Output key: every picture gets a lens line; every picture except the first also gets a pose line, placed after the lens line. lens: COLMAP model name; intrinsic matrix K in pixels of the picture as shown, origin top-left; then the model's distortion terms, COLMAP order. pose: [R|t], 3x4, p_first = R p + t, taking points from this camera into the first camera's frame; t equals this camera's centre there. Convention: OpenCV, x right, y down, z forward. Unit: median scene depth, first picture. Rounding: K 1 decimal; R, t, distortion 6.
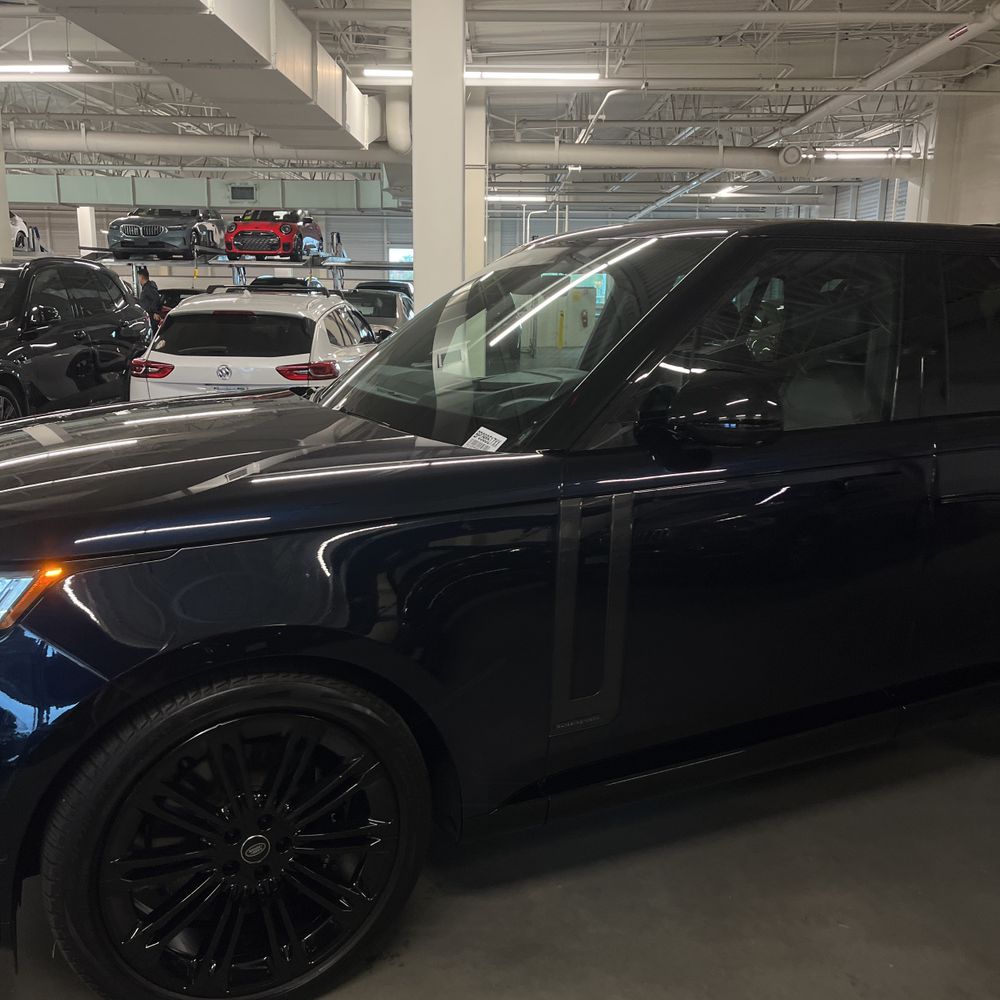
lens RADIAL K [[1000.3, 0, 521.2], [0, 1000.3, 500.7], [0, 0, 1]] dist [0.055840, -0.044843]
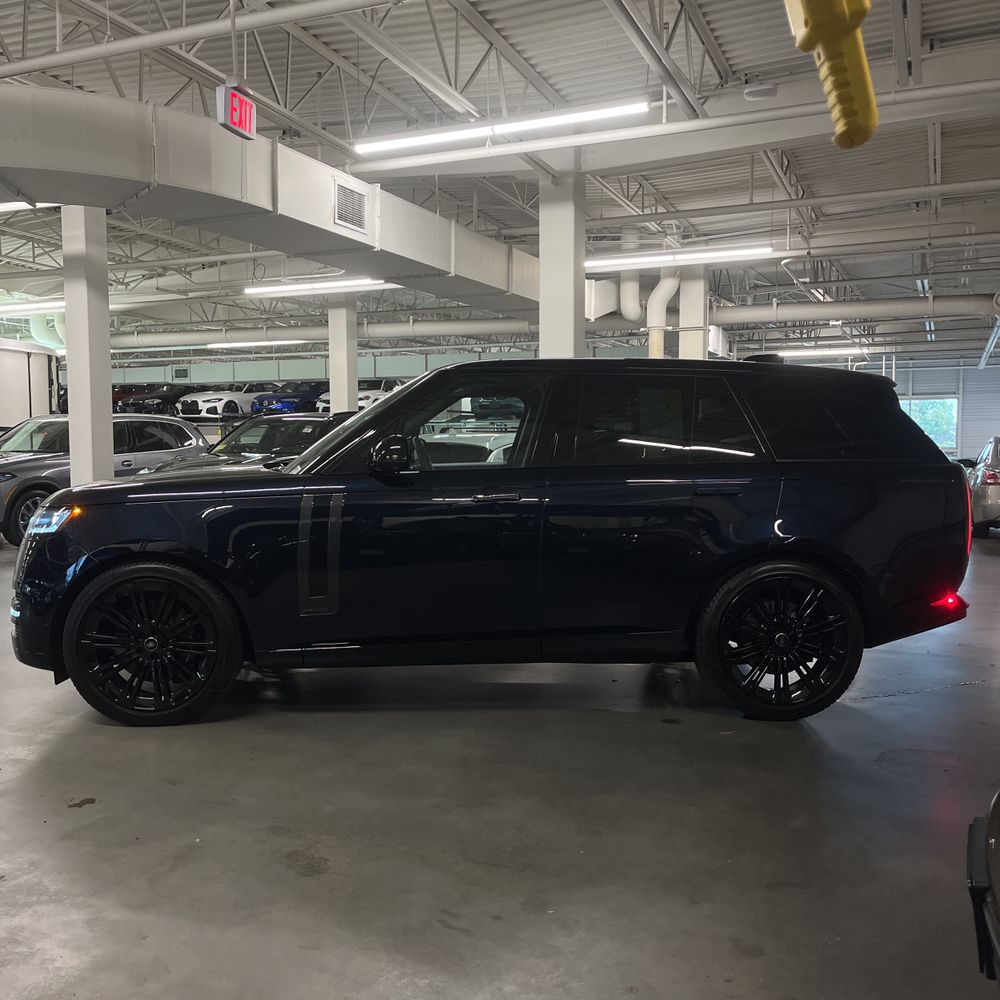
lens RADIAL K [[998.7, 0, 526.9], [0, 998.7, 511.8], [0, 0, 1]] dist [0.046705, -0.036784]
pose [[0.927389, 0.009991, -0.373966, 0.238788], [-0.063327, 0.989409, -0.130611, 0.053271], [0.368701, 0.144809, 0.918199, -0.137004]]
